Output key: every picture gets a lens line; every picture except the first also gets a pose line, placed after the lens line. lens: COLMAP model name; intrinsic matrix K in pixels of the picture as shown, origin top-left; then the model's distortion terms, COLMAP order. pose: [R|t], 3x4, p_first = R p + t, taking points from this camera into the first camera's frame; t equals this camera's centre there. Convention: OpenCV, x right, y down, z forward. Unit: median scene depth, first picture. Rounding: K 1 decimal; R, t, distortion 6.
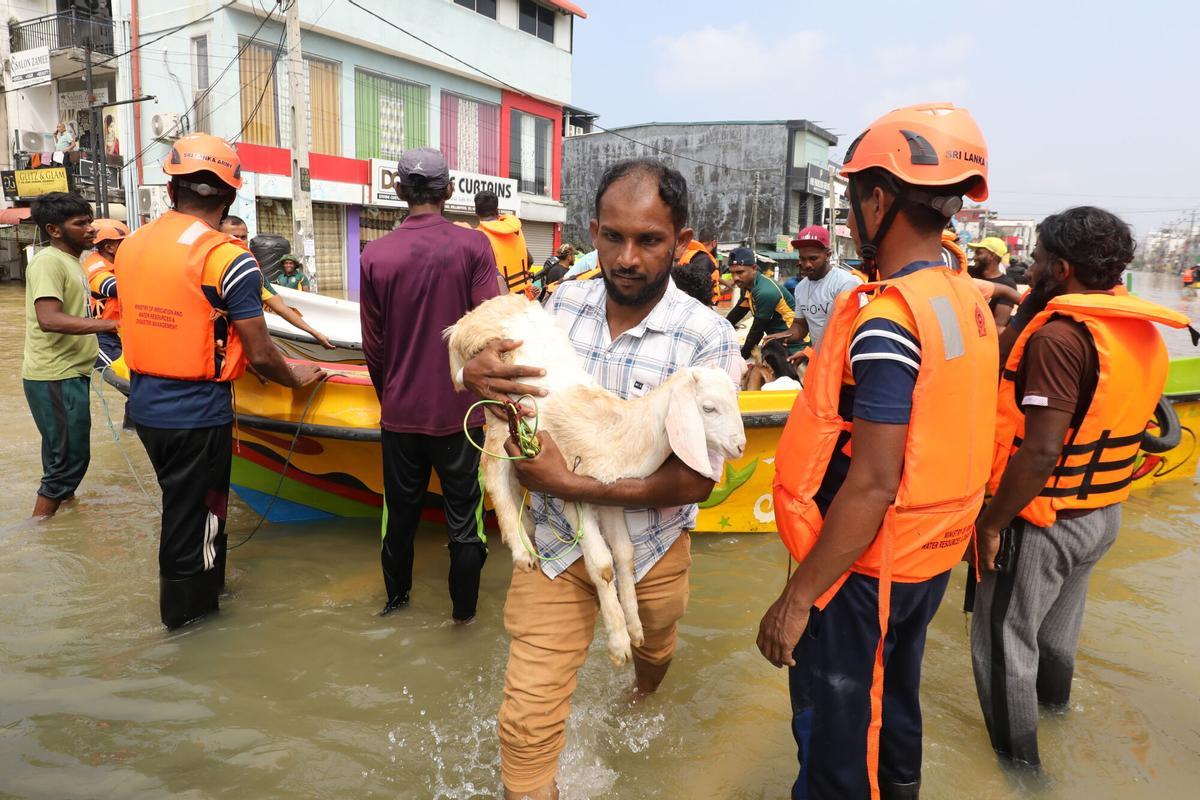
lens RADIAL K [[642.5, 0, 601.7], [0, 642.5, 351.4], [0, 0, 1]] dist [-0.062854, -0.001130]
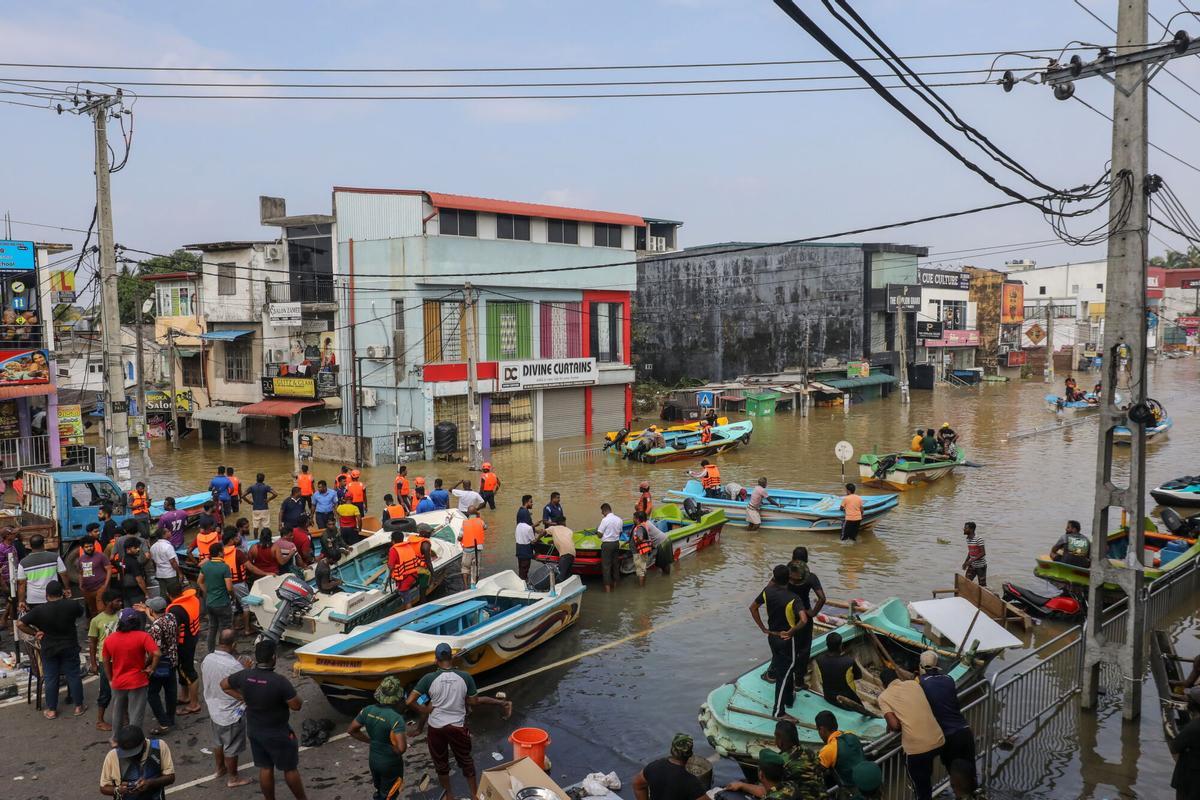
lens RADIAL K [[828.7, 0, 600.0], [0, 828.7, 400.0], [0, 0, 1]] dist [-0.063148, -0.005579]
pose [[0.991017, -0.024583, -0.131458, 0.044112], [0.014002, 0.996631, -0.080815, -0.017519], [0.133002, 0.078248, 0.988022, -0.302474]]
